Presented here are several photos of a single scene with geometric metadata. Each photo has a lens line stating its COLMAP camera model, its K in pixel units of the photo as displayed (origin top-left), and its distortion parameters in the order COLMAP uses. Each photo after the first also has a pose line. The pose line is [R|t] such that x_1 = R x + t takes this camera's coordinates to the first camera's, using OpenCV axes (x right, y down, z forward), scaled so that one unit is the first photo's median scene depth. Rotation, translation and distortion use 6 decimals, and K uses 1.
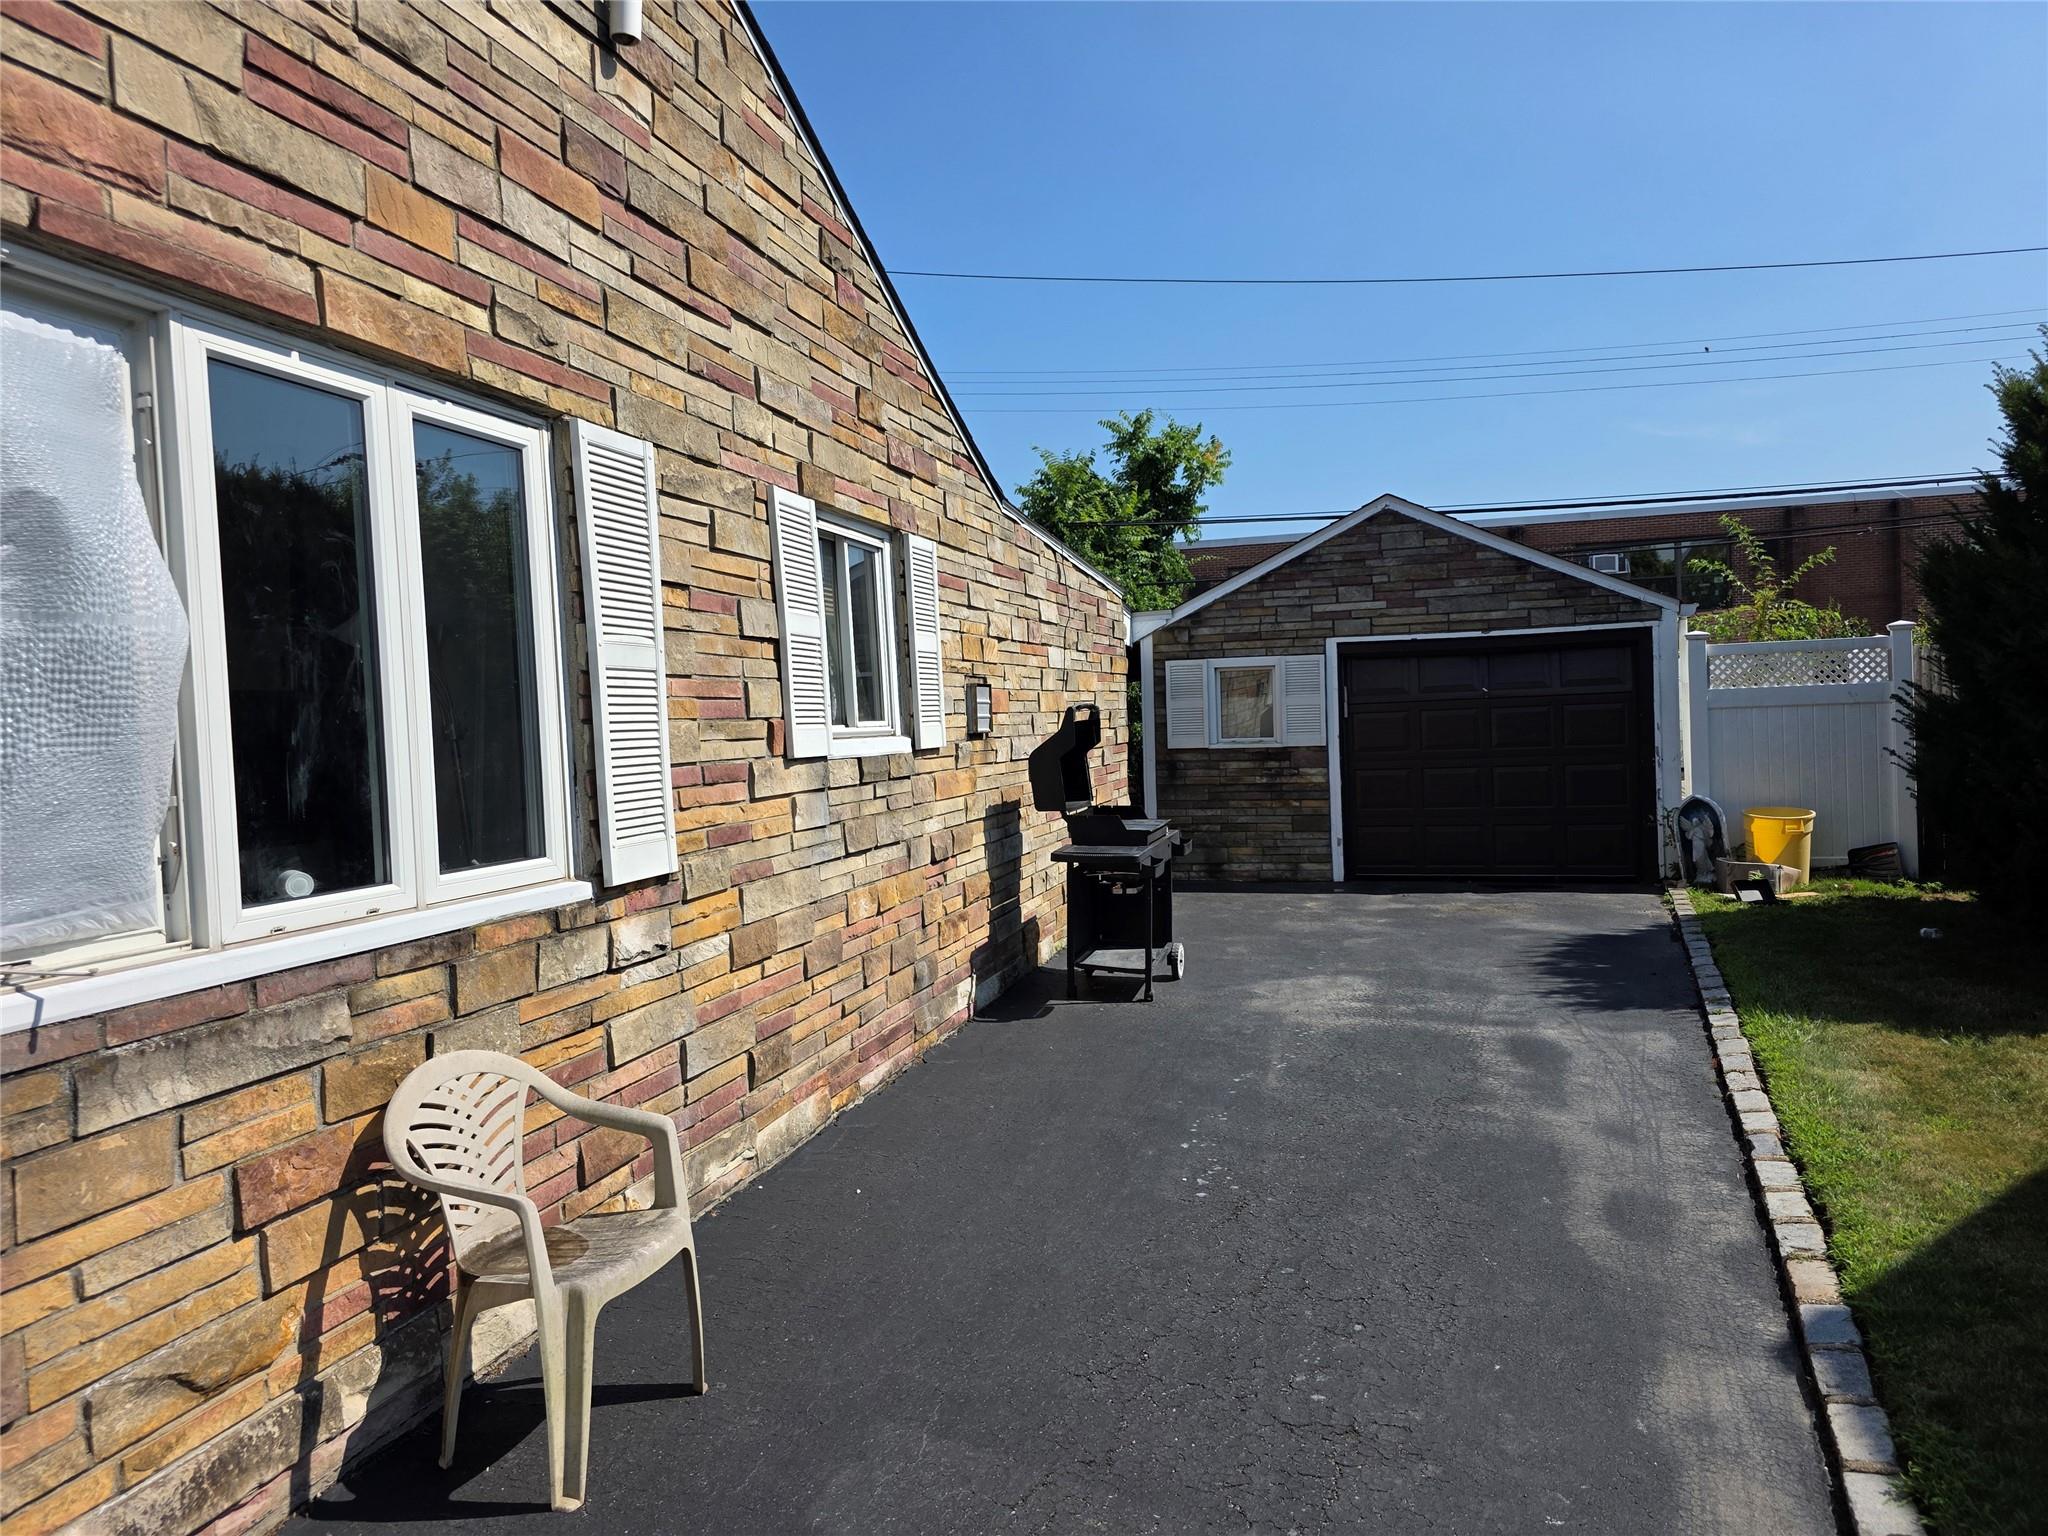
lens RADIAL K [[1389.4, 0, 1021.9], [0, 1389.4, 773.8], [0, 0, 1]] dist [0.007615, -0.003027]
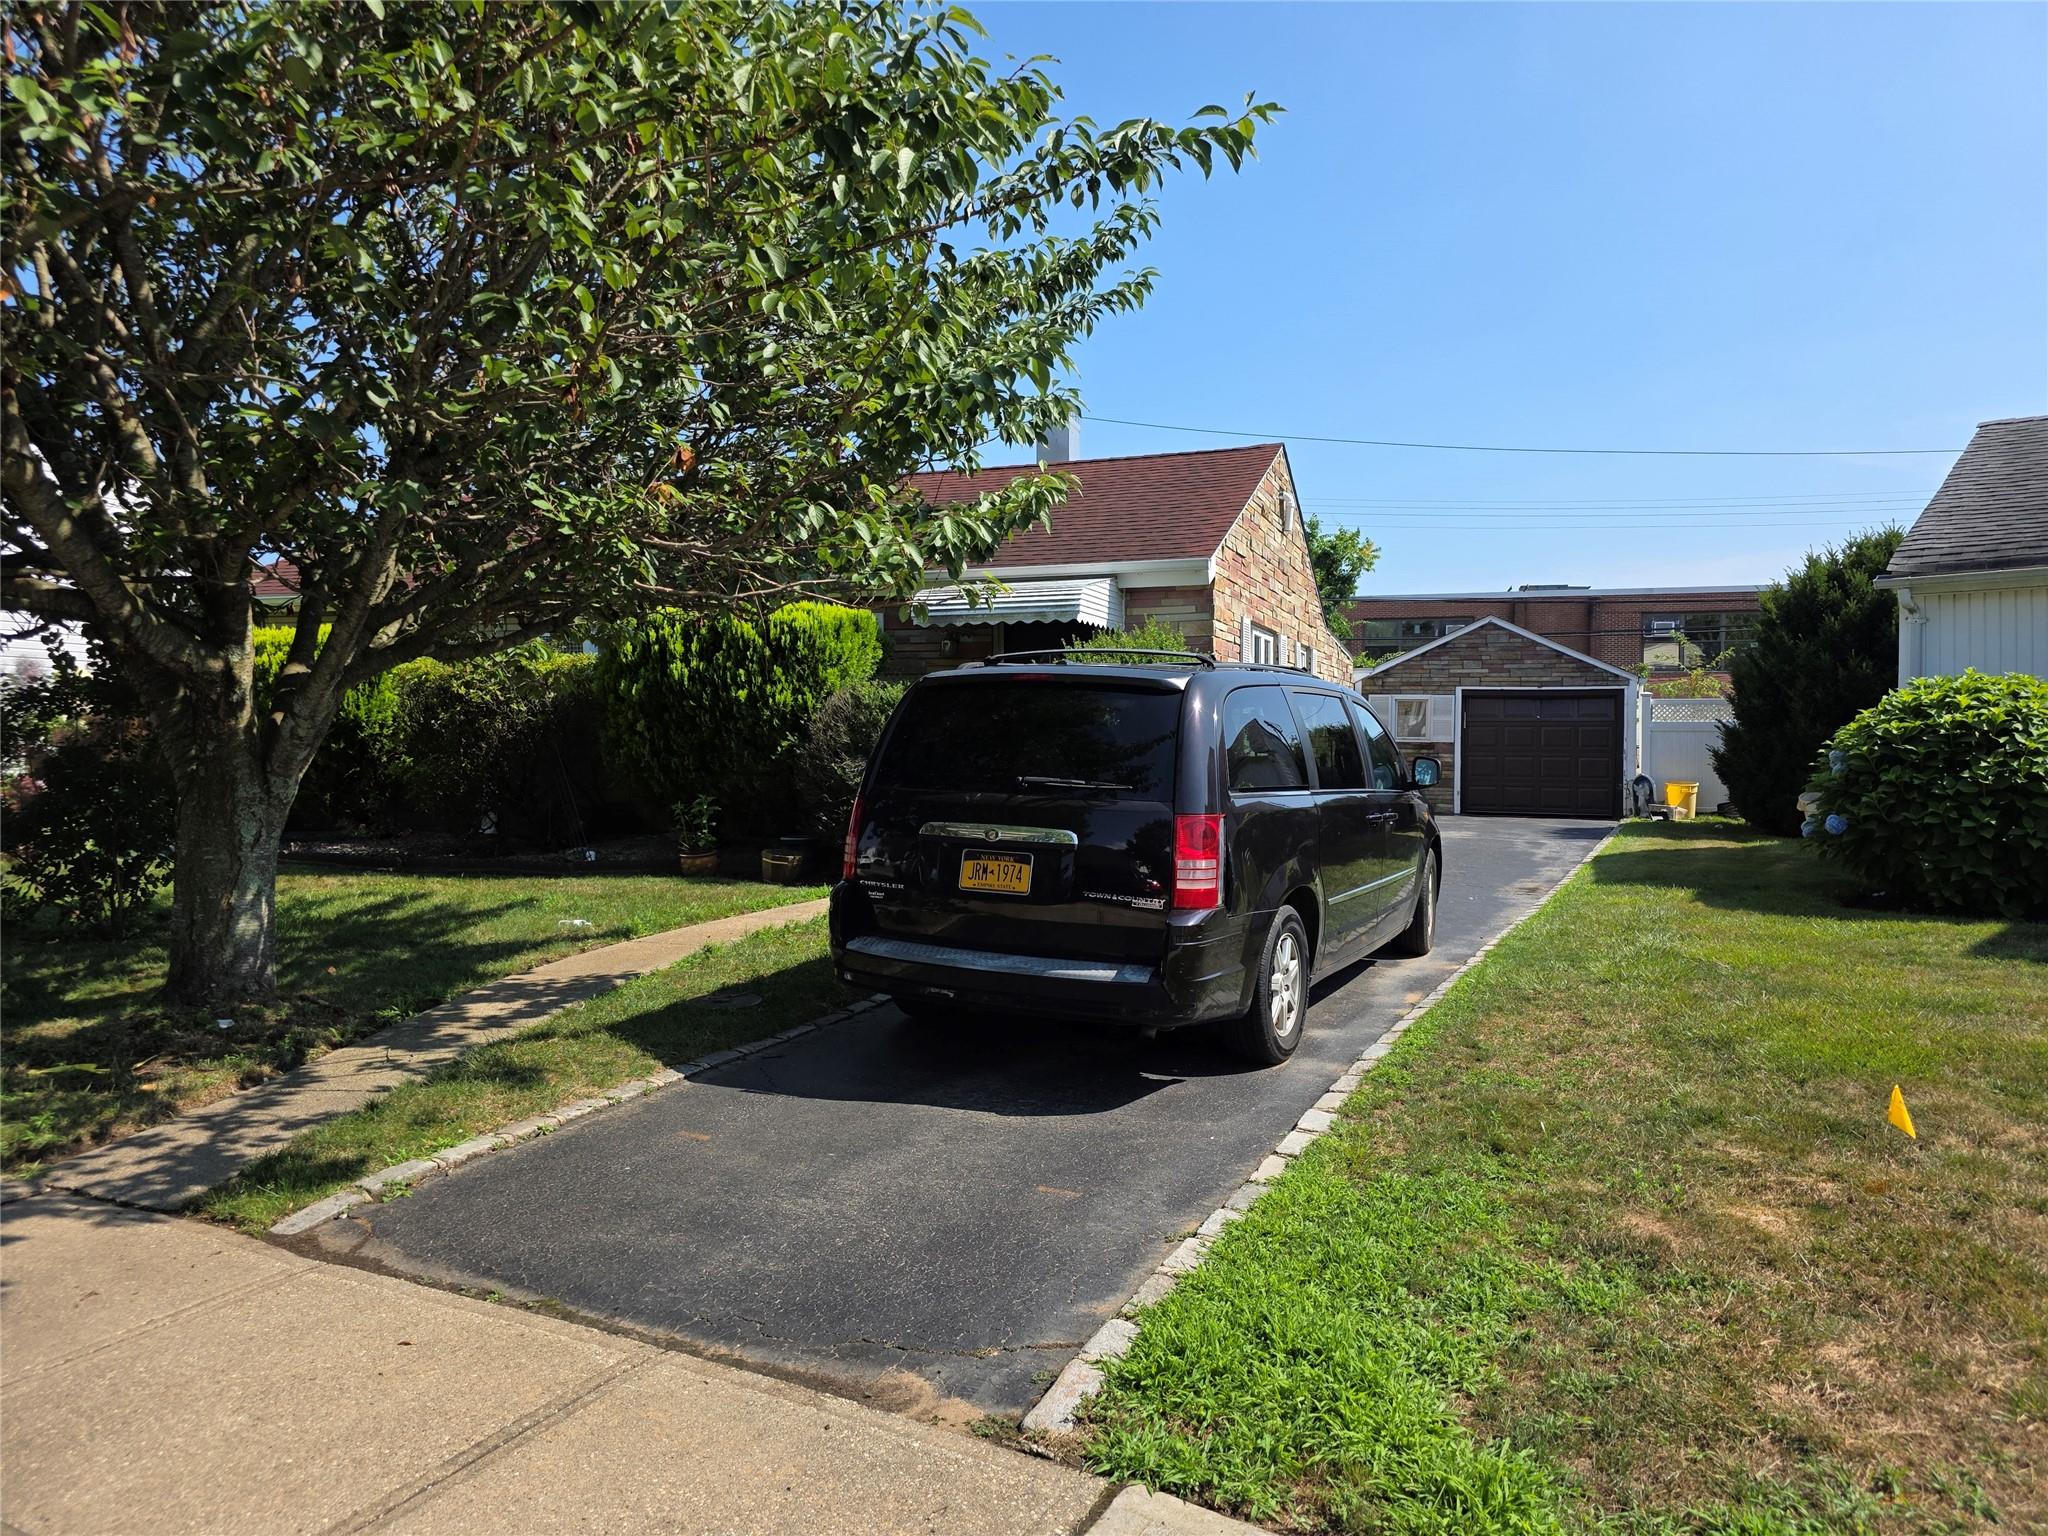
lens RADIAL K [[1389.4, 0, 1026.6], [0, 1389.4, 759.0], [0, 0, 1]] dist [0.007615, -0.003027]
pose [[0.997911, 0.043281, -0.047958, -0.281066], [-0.043973, 0.998942, -0.013460, 0.055232], [0.047324, 0.015540, 0.998759, -0.960943]]
